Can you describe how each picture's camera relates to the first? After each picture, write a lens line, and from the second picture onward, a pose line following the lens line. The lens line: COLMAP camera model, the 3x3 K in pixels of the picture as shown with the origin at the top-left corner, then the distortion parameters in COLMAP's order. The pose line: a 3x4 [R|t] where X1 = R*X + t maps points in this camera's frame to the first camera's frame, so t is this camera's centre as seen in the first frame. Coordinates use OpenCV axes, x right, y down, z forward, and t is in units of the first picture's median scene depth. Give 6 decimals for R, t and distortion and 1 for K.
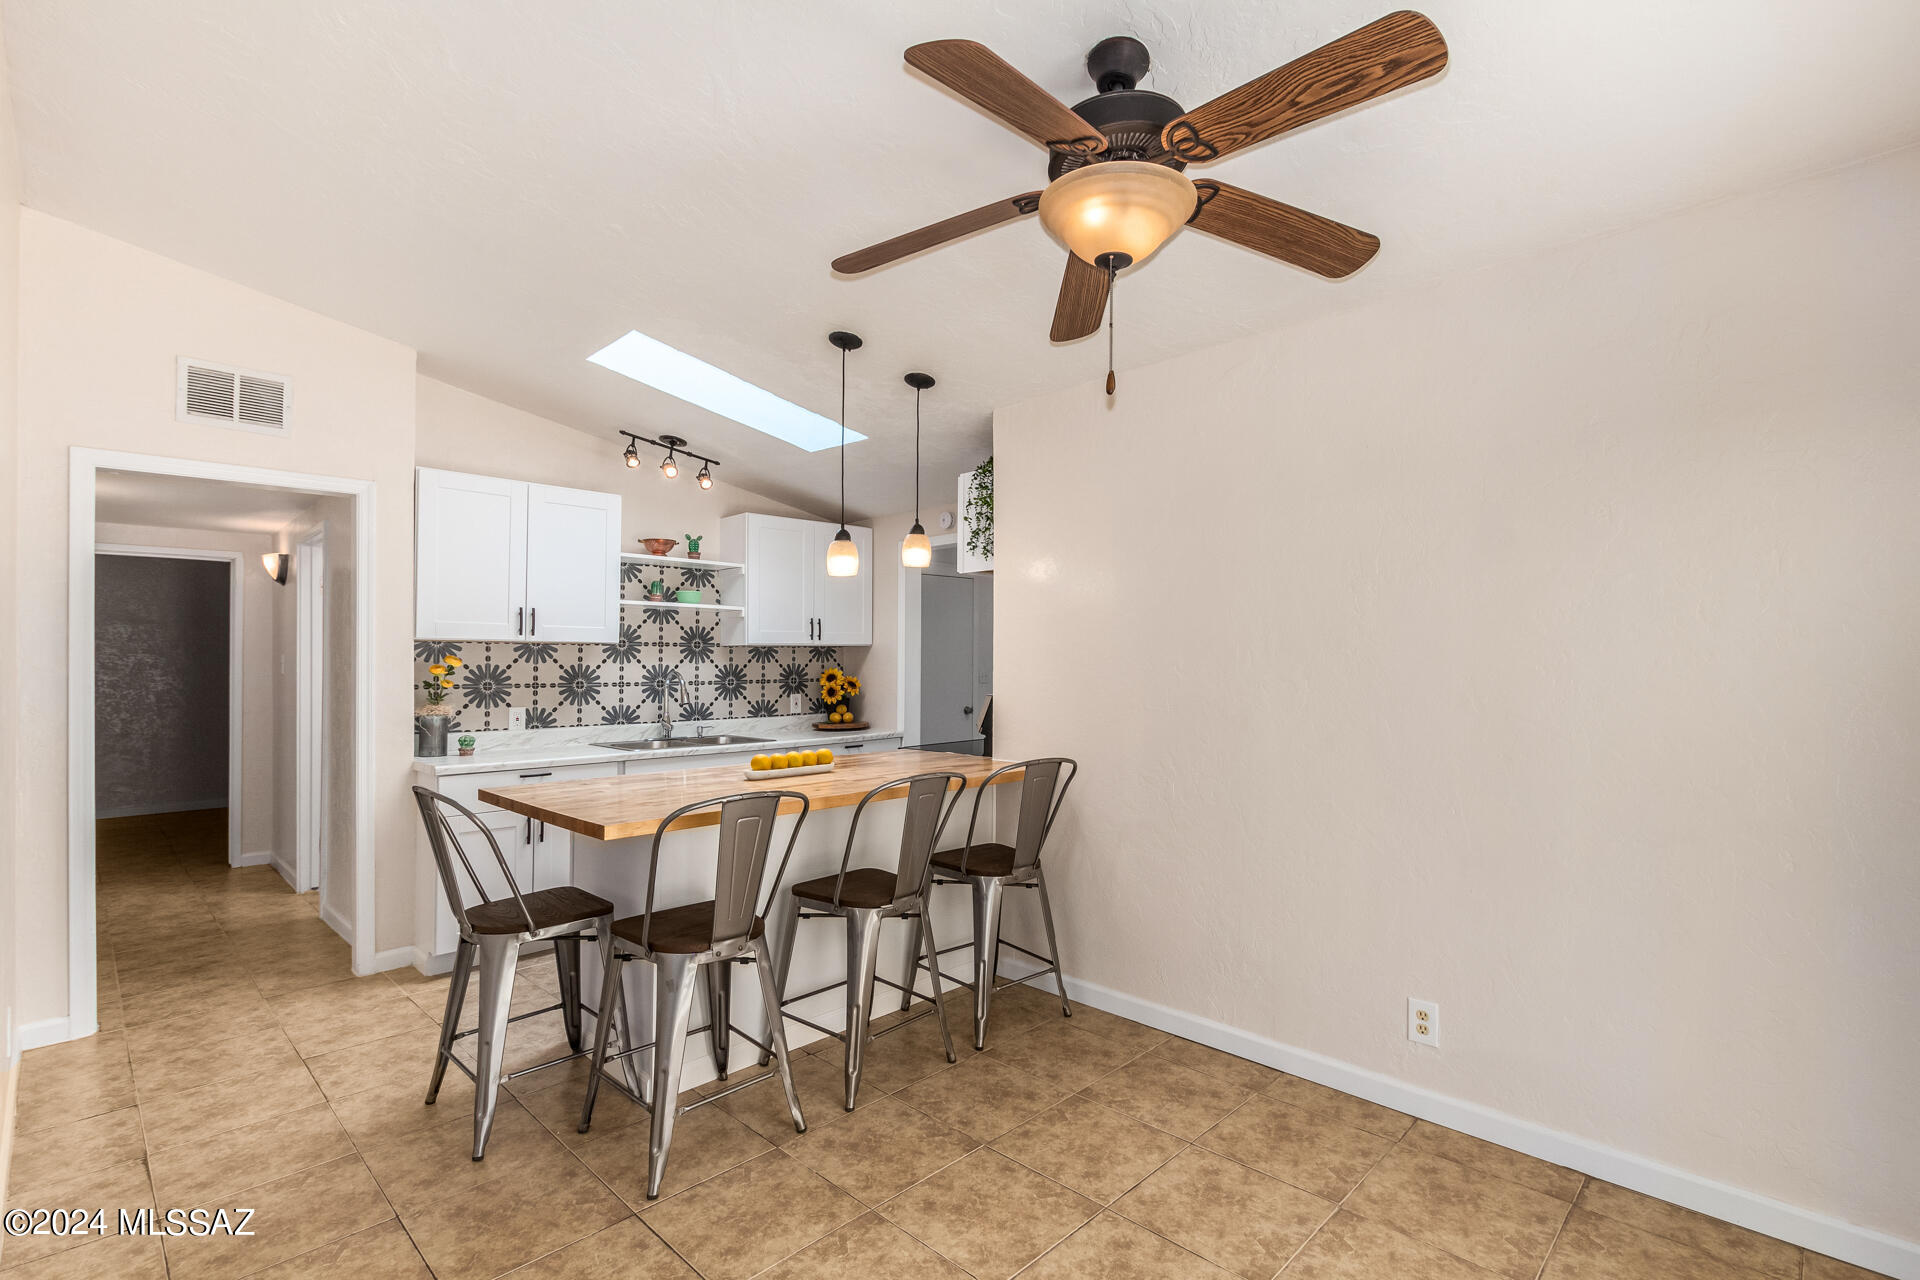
lens RADIAL K [[872.1, 0, 961.1], [0, 872.1, 652.0], [0, 0, 1]] dist [-0.000818, -0.000744]
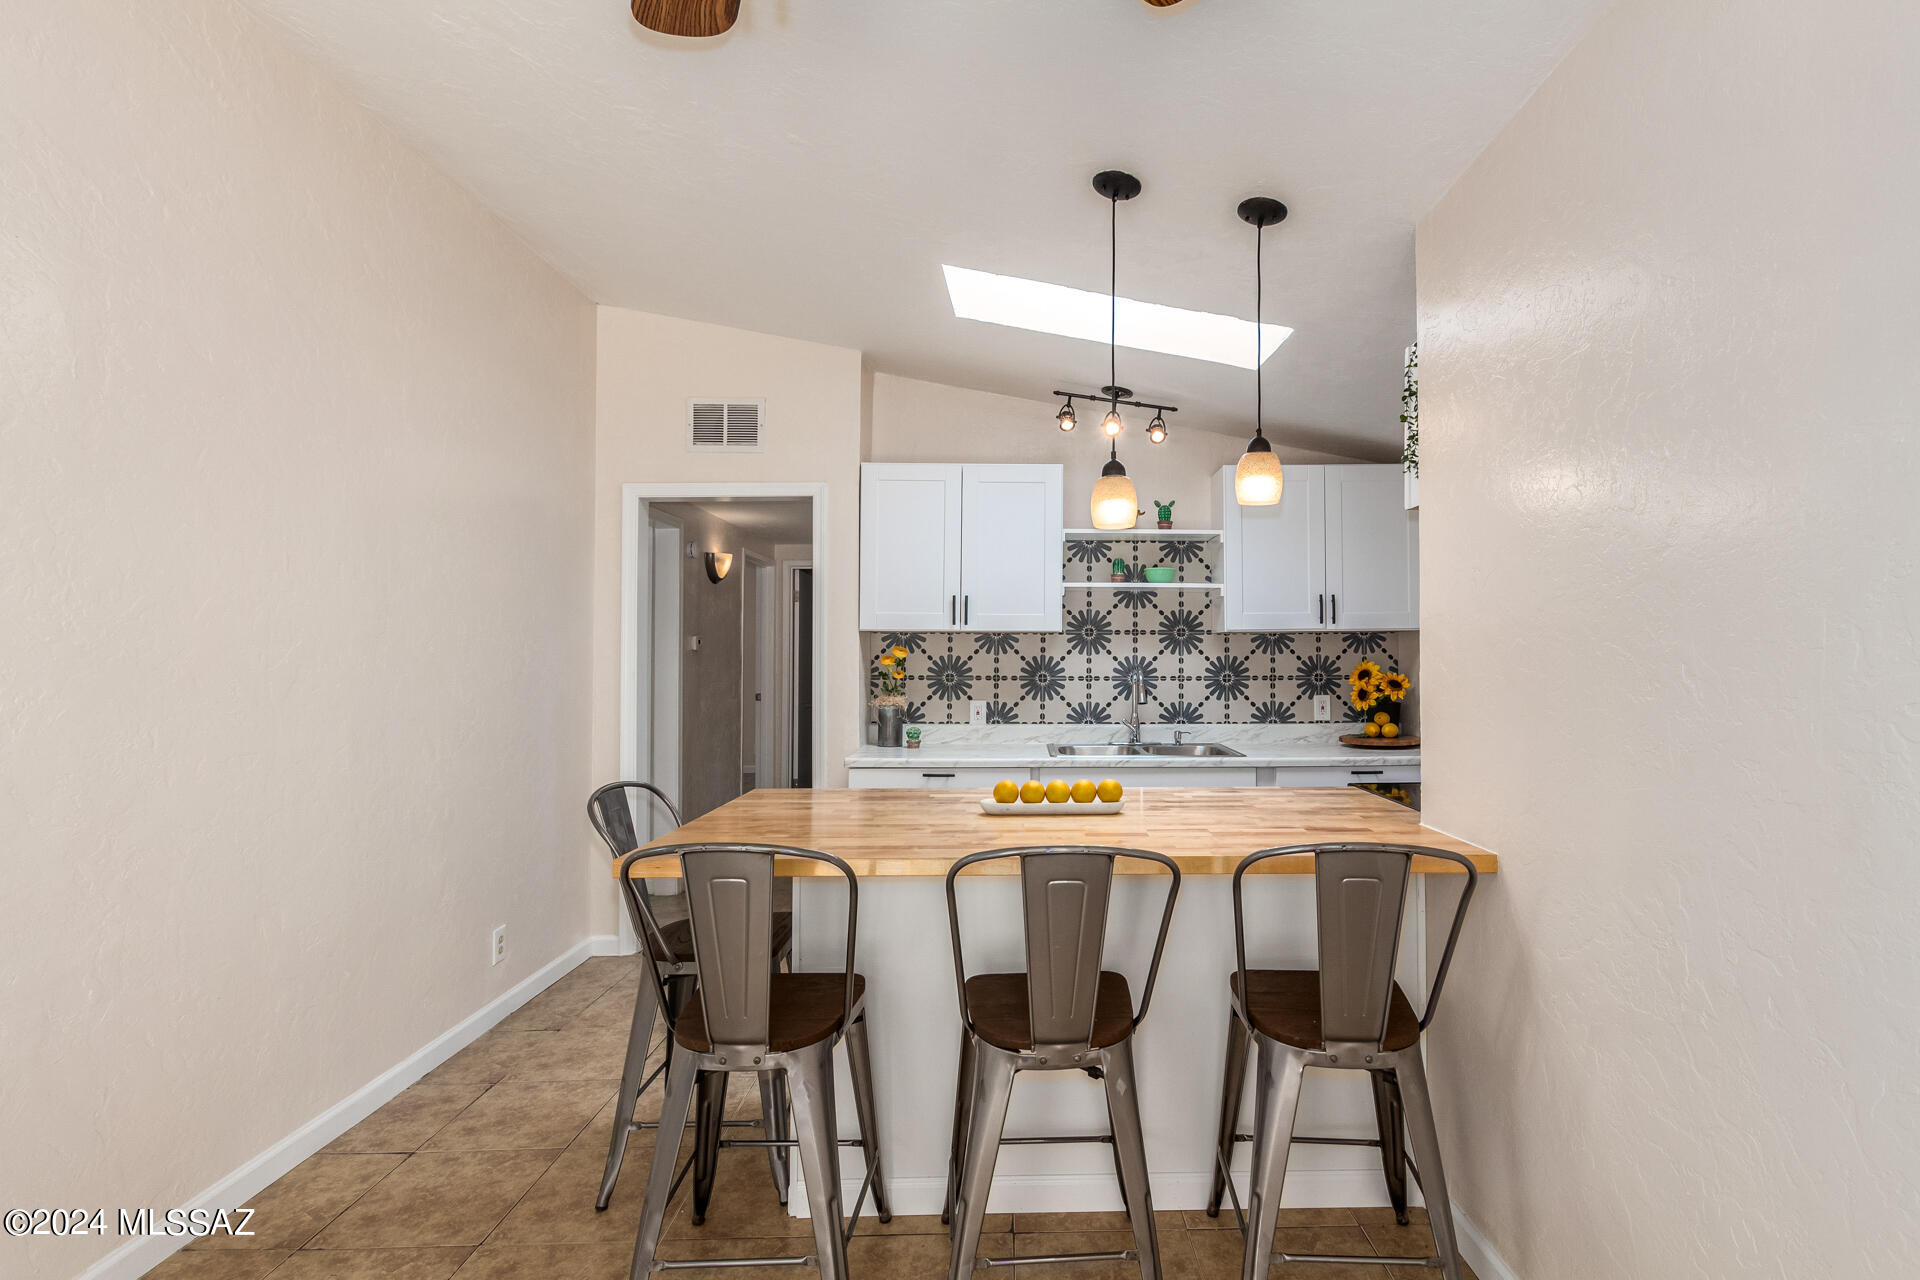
lens RADIAL K [[903.1, 0, 1042.7], [0, 903.1, 619.7], [0, 0, 1]] dist [0.003281, 0.000084]
pose [[0.722484, -0.024693, -0.690947, 0.215396], [0.007793, 0.999589, -0.027575, 0.002715], [0.691344, 0.014538, 0.722379, 0.314904]]
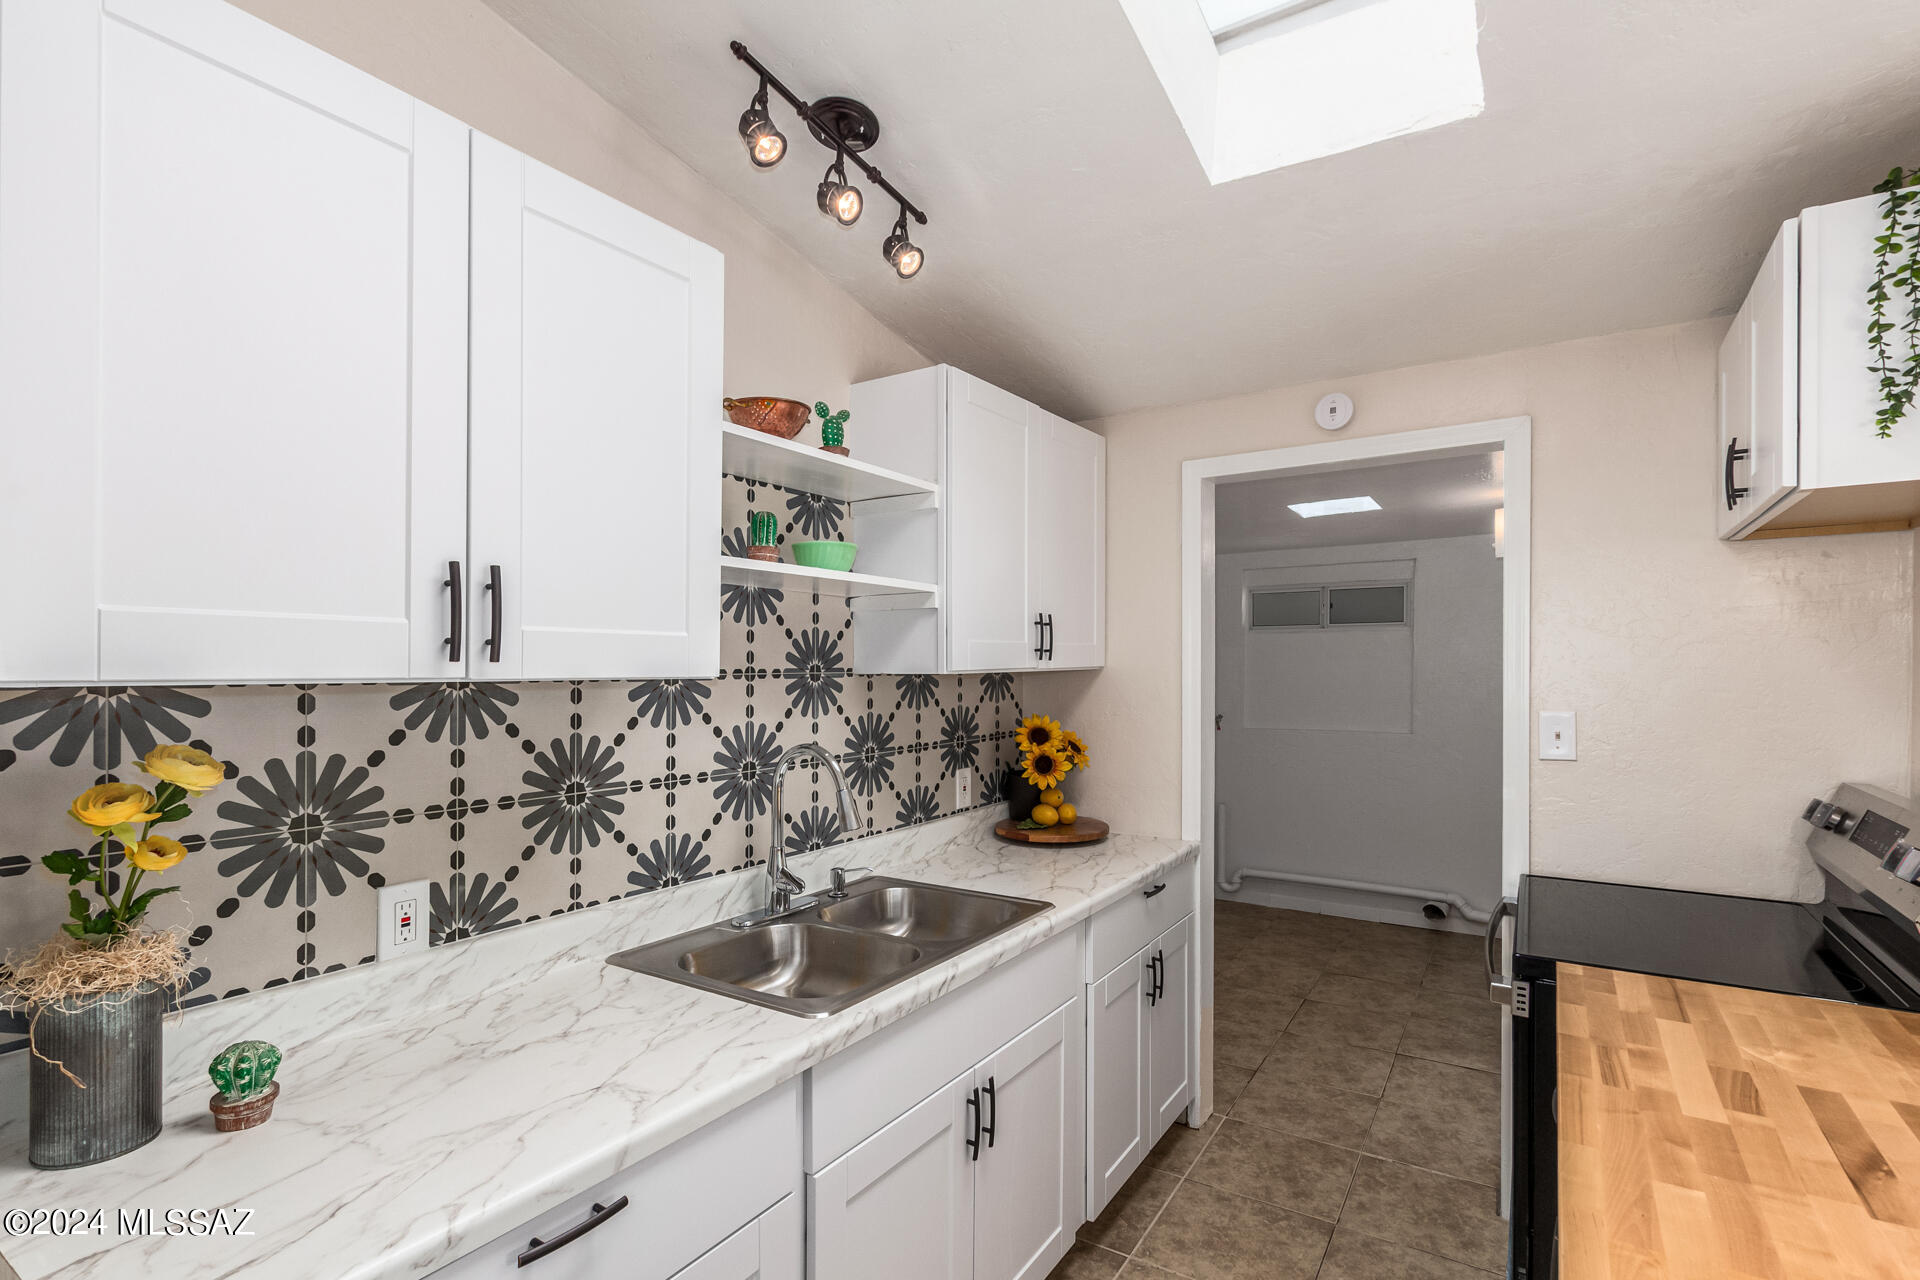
lens RADIAL K [[909.9, 0, 940.2], [0, 909.9, 669.4], [0, 0, 1]] dist [-0.001048, -0.000972]
pose [[0.980418, -0.003399, 0.196897, -0.361889], [0.000135, 0.999862, 0.016589, -0.018926], [-0.196927, -0.016238, 0.980284, 0.603704]]
